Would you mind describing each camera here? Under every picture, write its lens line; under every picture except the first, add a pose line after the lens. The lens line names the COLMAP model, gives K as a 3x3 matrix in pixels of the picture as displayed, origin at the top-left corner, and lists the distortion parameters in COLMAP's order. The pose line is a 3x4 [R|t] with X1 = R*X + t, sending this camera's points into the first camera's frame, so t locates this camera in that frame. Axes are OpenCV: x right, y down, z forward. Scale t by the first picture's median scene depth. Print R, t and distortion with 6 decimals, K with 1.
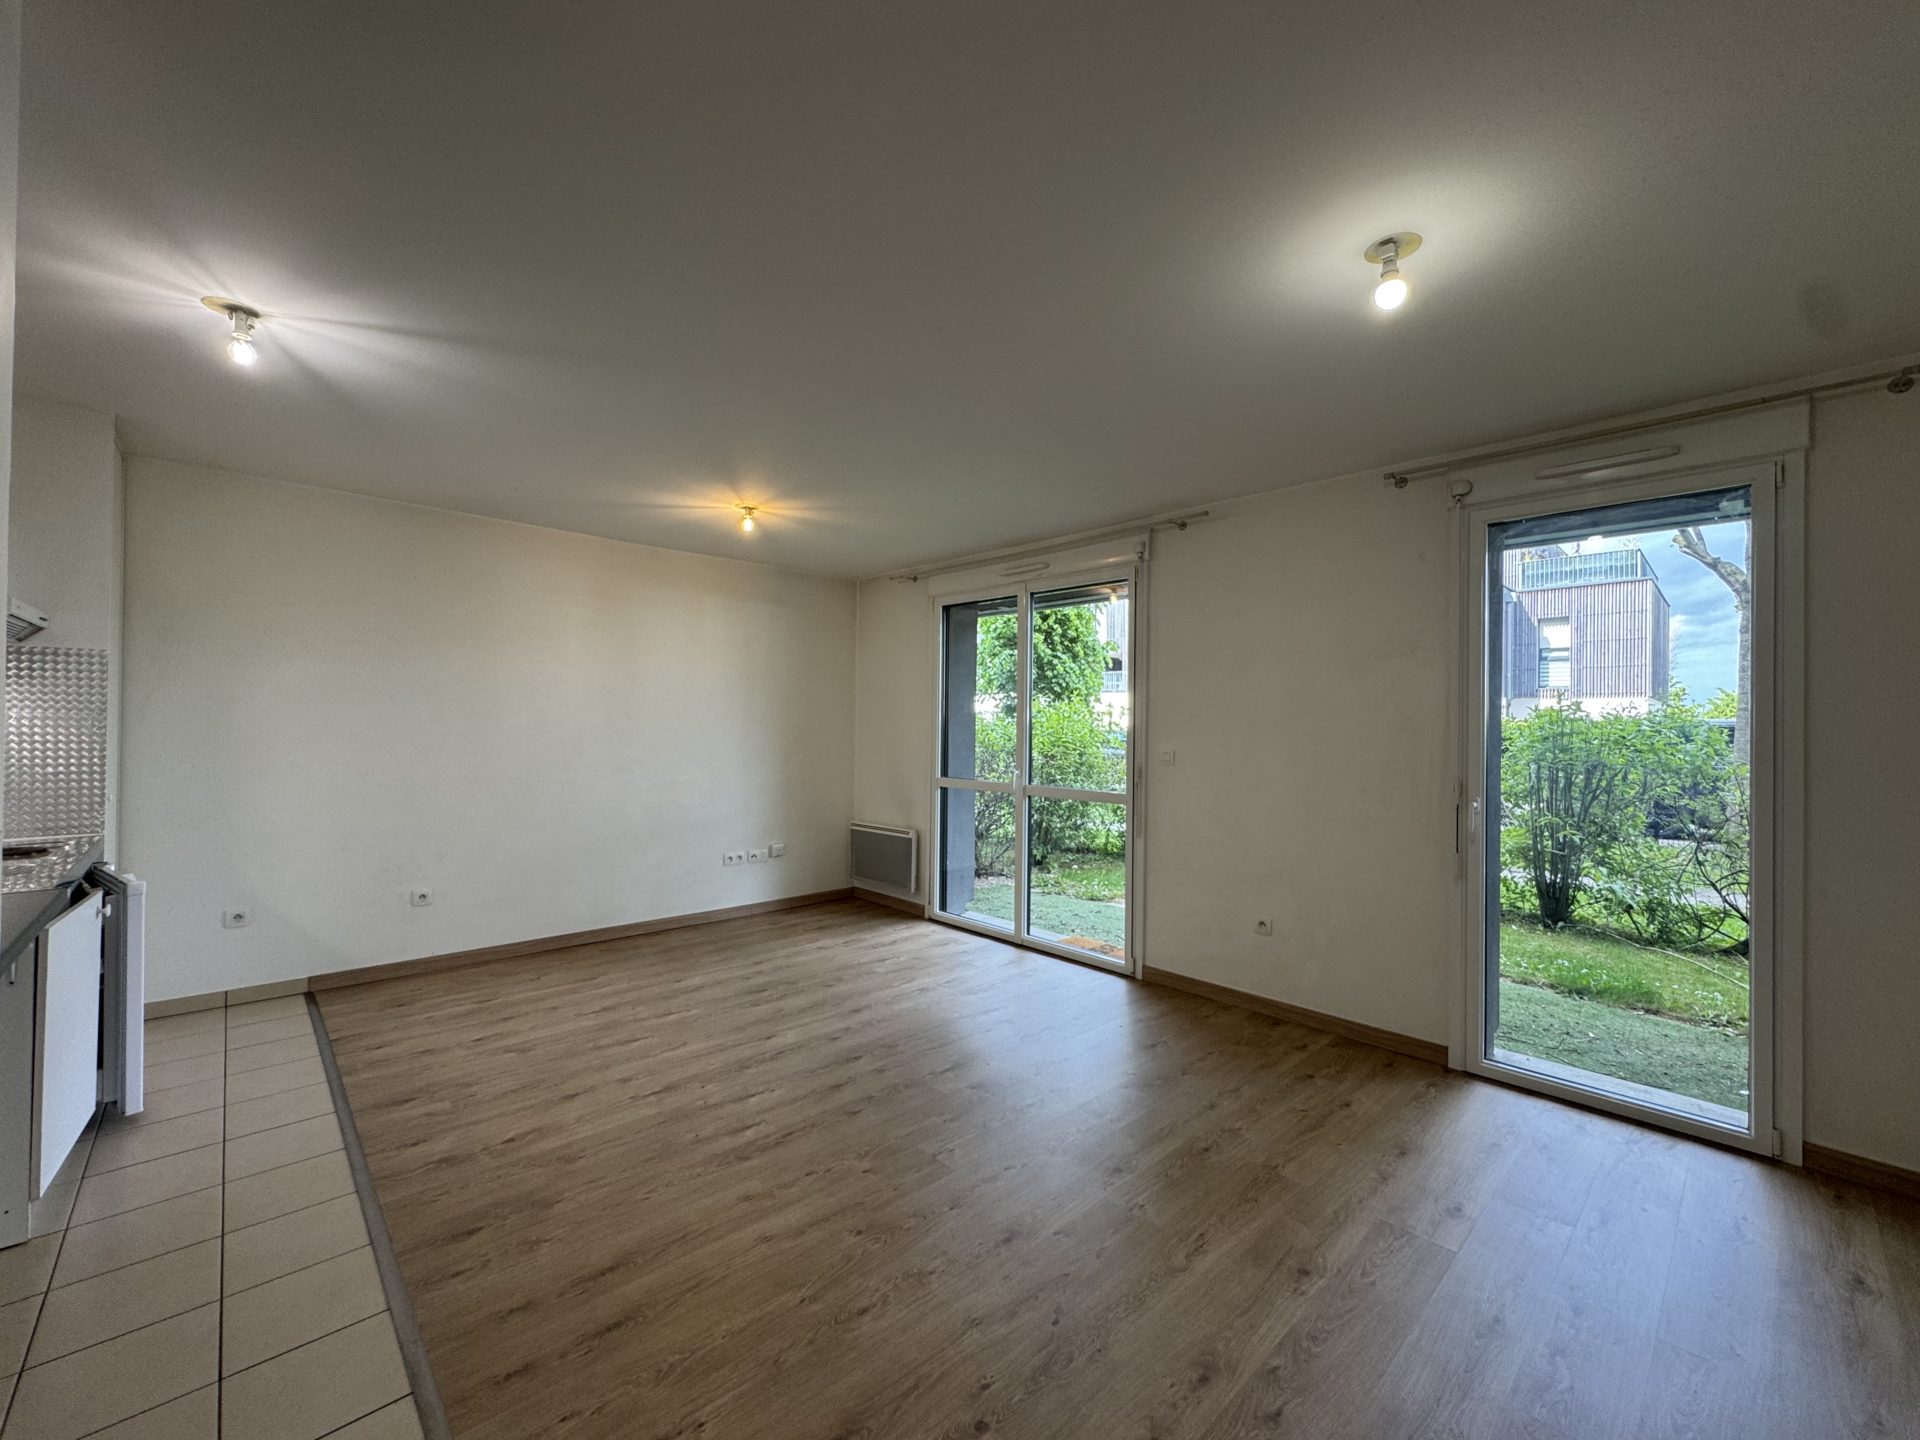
lens RADIAL K [[765.5, 0, 958.1], [0, 765.5, 719.4], [0, 0, 1]] dist [-0.004362, 0.000676]
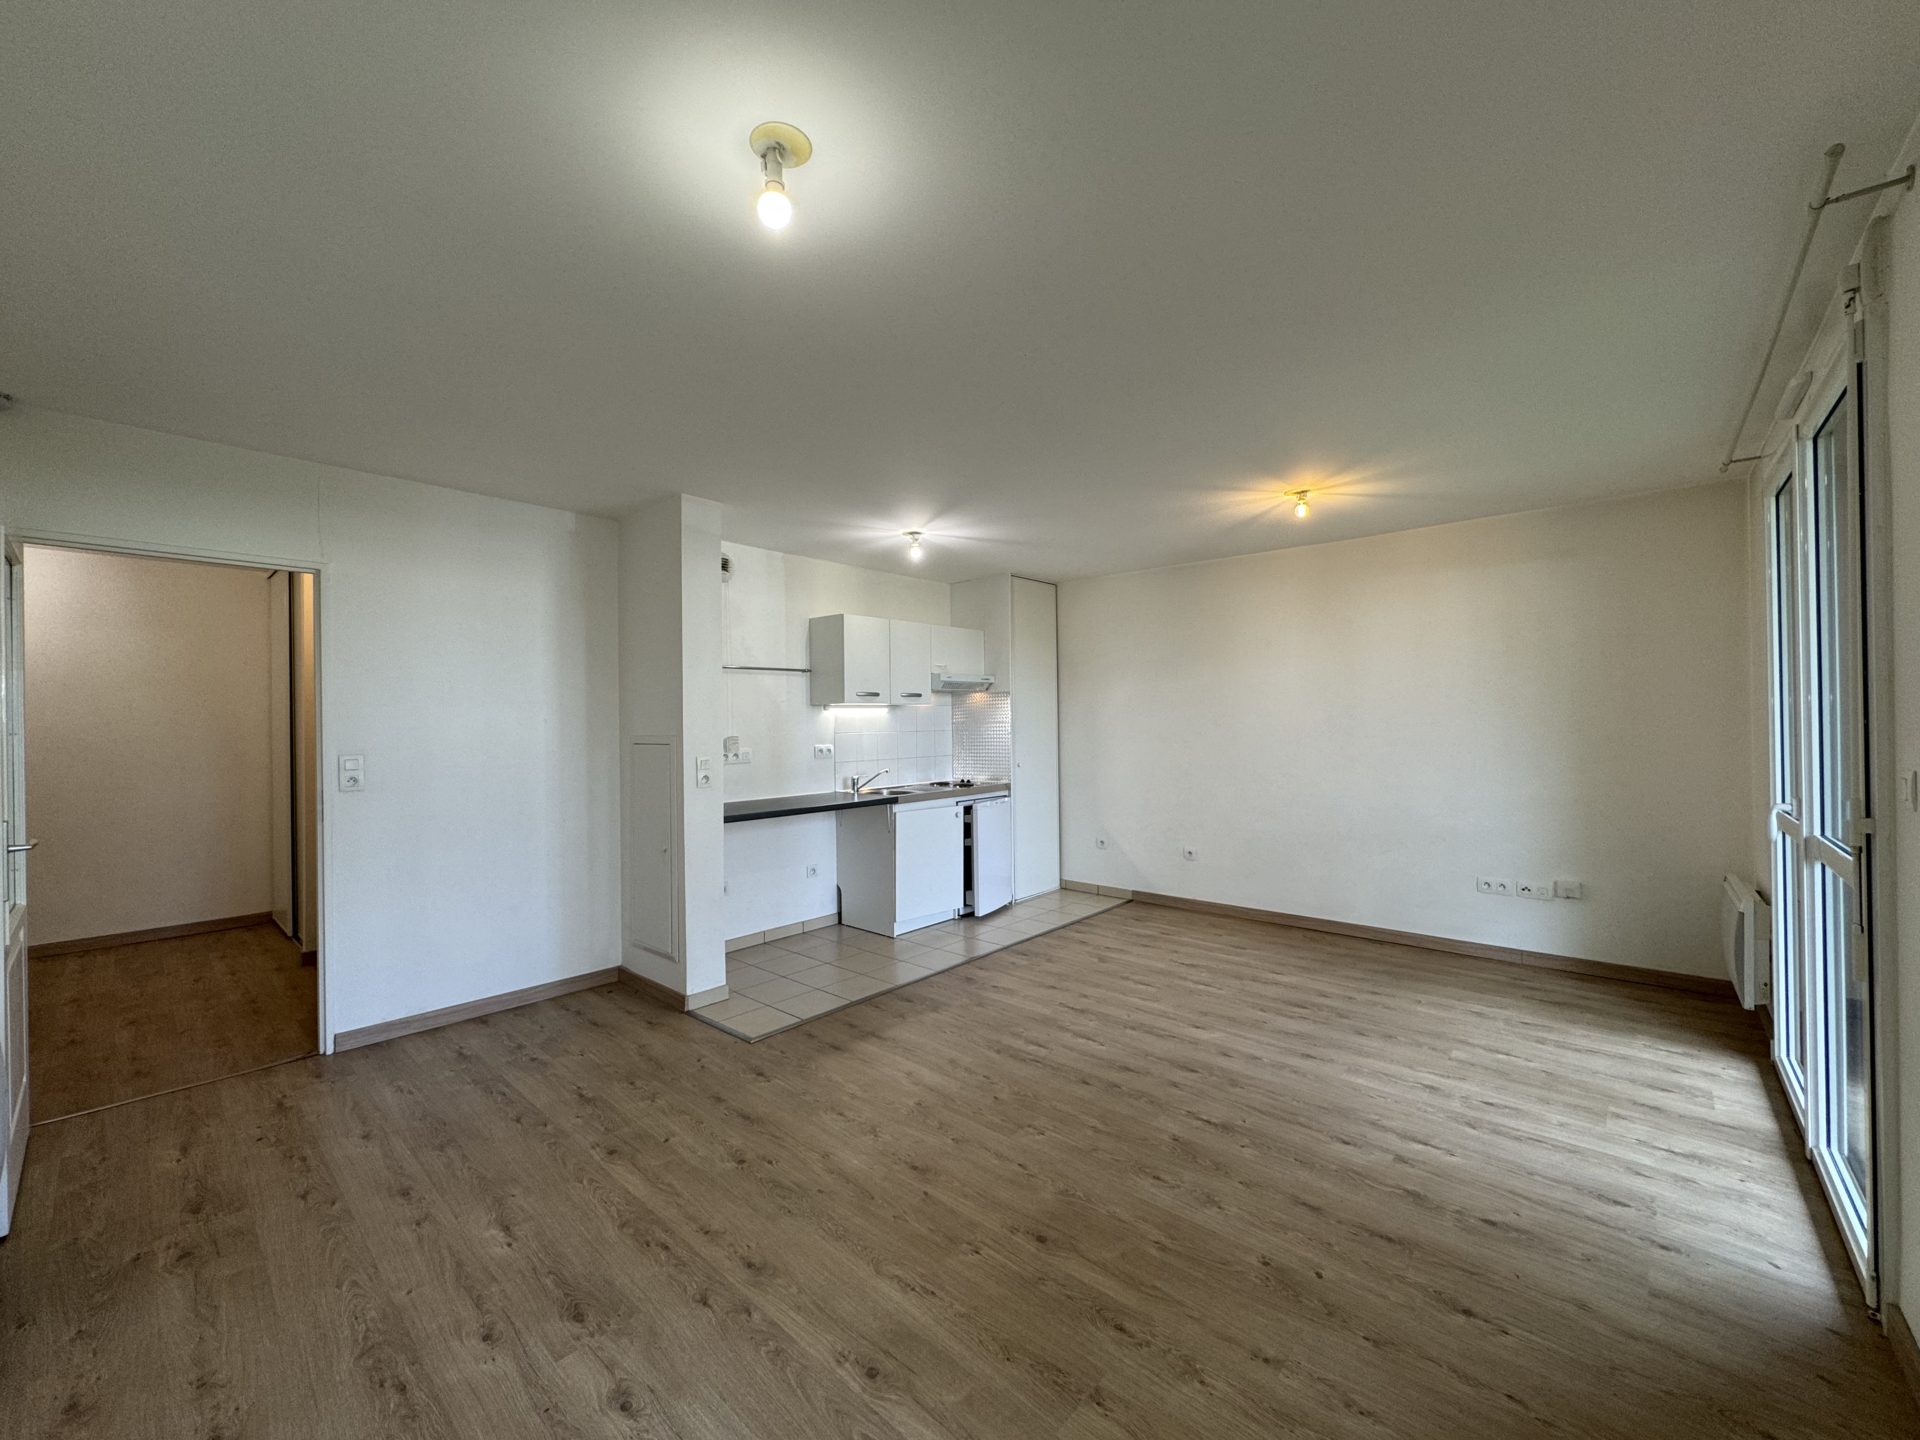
lens RADIAL K [[765.5, 0, 957.3], [0, 765.5, 721.6], [0, 0, 1]] dist [-0.004362, 0.000676]
pose [[0.079618, -0.015530, -0.996704, 0.806622], [0.019812, 0.999706, -0.013995, 0.014583], [0.996629, -0.018632, 0.079902, 0.642139]]
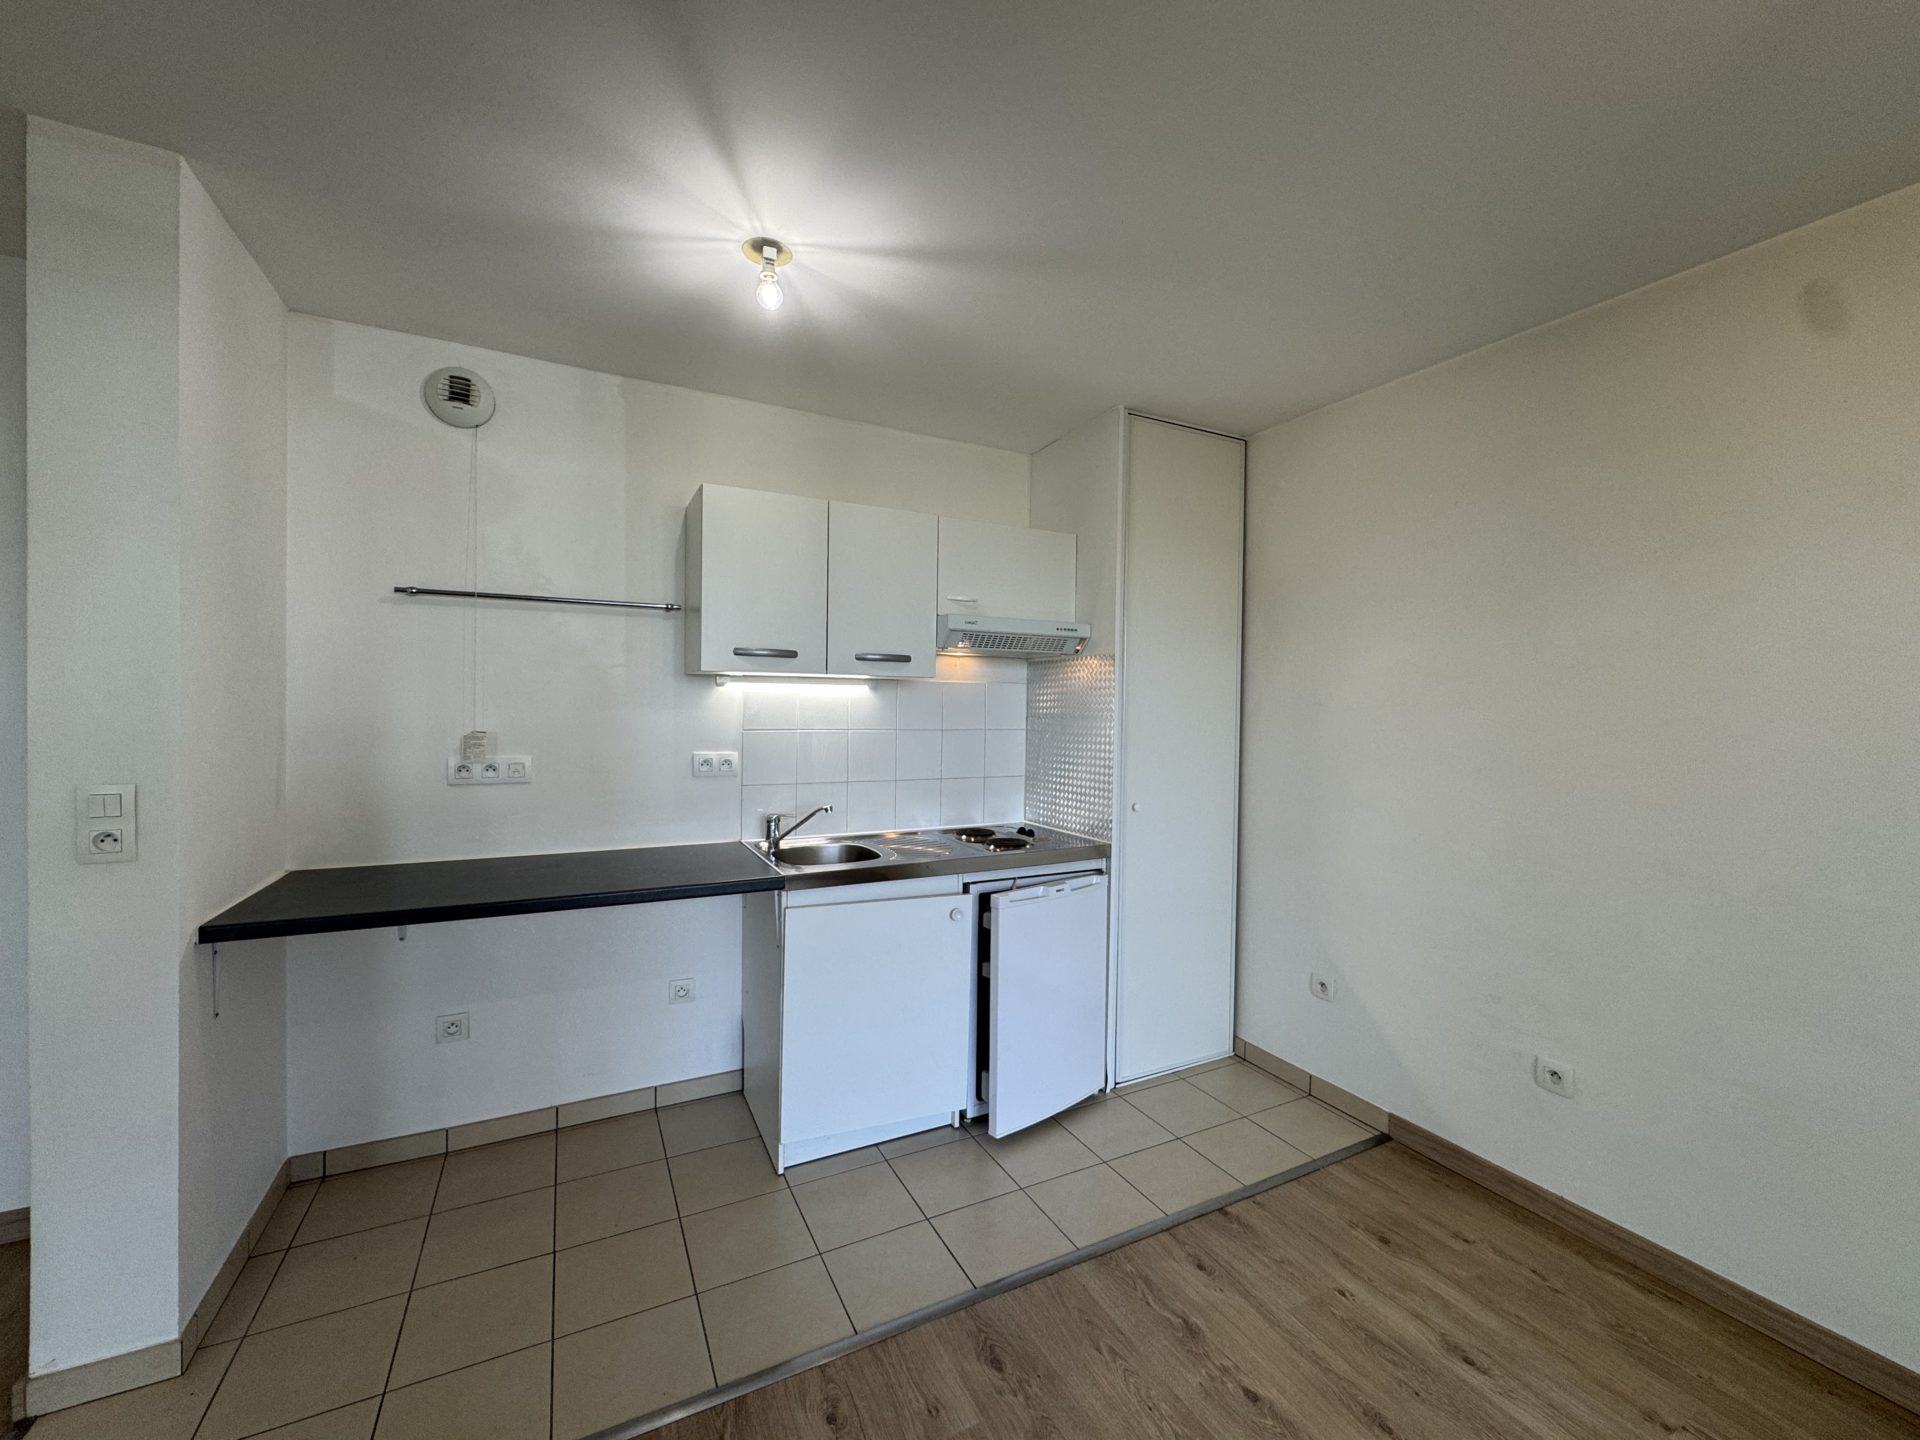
lens RADIAL K [[765.5, 0, 959.8], [0, 765.5, 718.5], [0, 0, 1]] dist [-0.004362, 0.000676]
pose [[-0.282465, -0.004303, -0.959268, -0.119841], [-0.012981, 0.999916, -0.000663, -0.004378], [0.959190, 0.012264, -0.282497, 0.995854]]
